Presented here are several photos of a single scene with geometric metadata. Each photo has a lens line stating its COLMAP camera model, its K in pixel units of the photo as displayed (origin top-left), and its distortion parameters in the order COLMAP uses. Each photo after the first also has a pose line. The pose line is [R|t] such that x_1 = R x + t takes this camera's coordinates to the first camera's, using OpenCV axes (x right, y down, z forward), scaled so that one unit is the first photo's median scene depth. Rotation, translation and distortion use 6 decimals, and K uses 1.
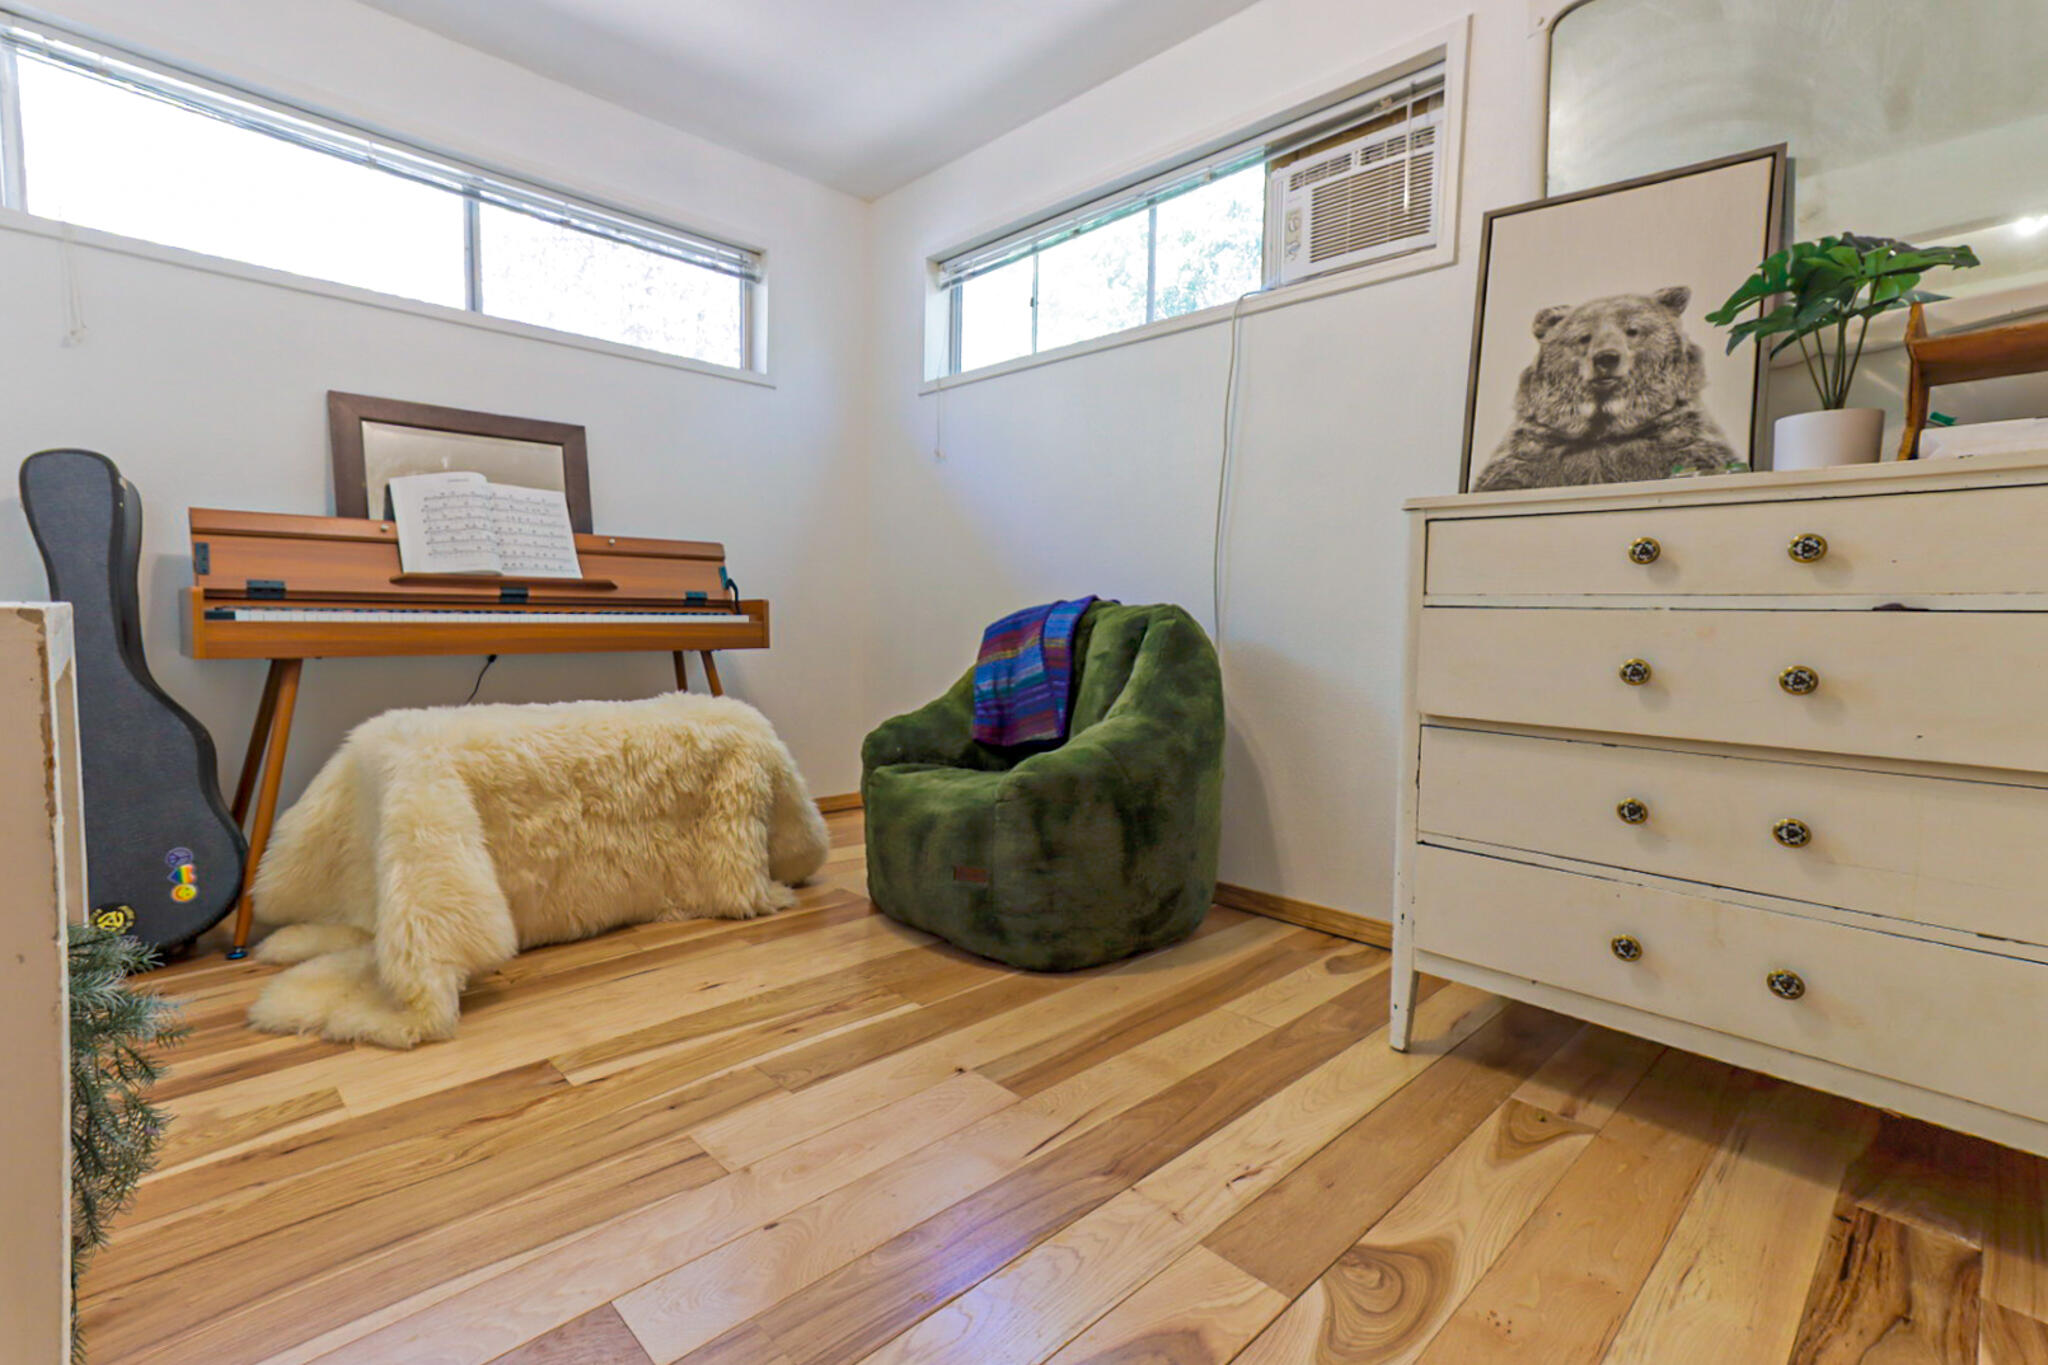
lens RADIAL K [[954.2, 0, 1015.0], [0, 954.2, 683.1], [0, 0, 1]] dist [0.004796, 0.012689]
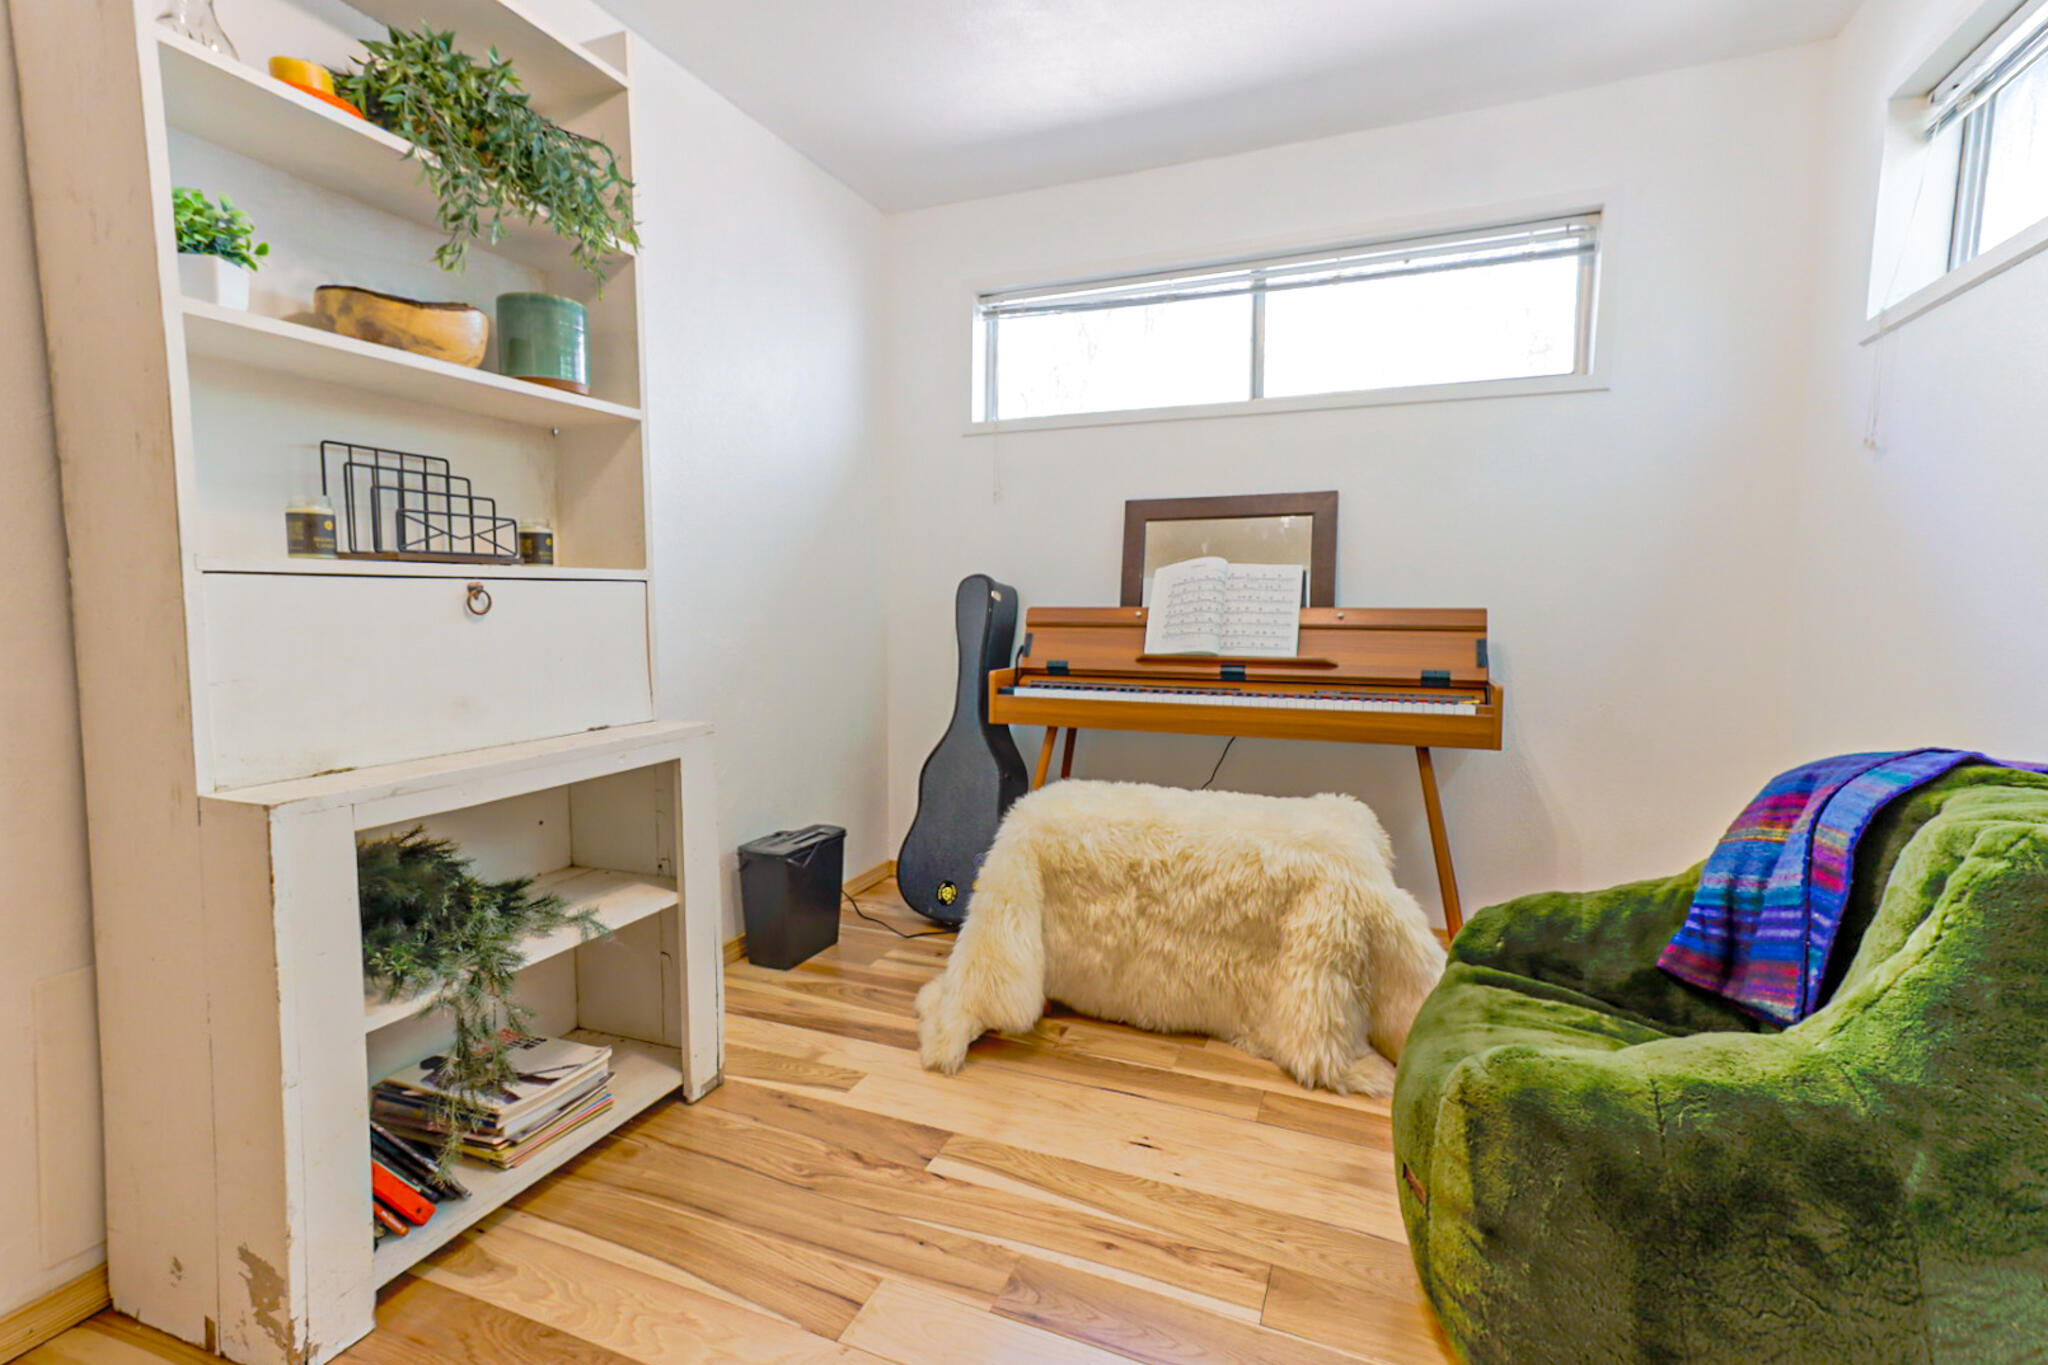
lens RADIAL K [[954.2, 0, 1009.4], [0, 954.2, 673.3], [0, 0, 1]] dist [0.004796, 0.012689]
pose [[0.385617, 0.063193, -0.920492, 0.359761], [-0.059006, 0.997299, 0.043747, -0.133041], [0.920770, 0.037445, 0.388304, 0.409725]]
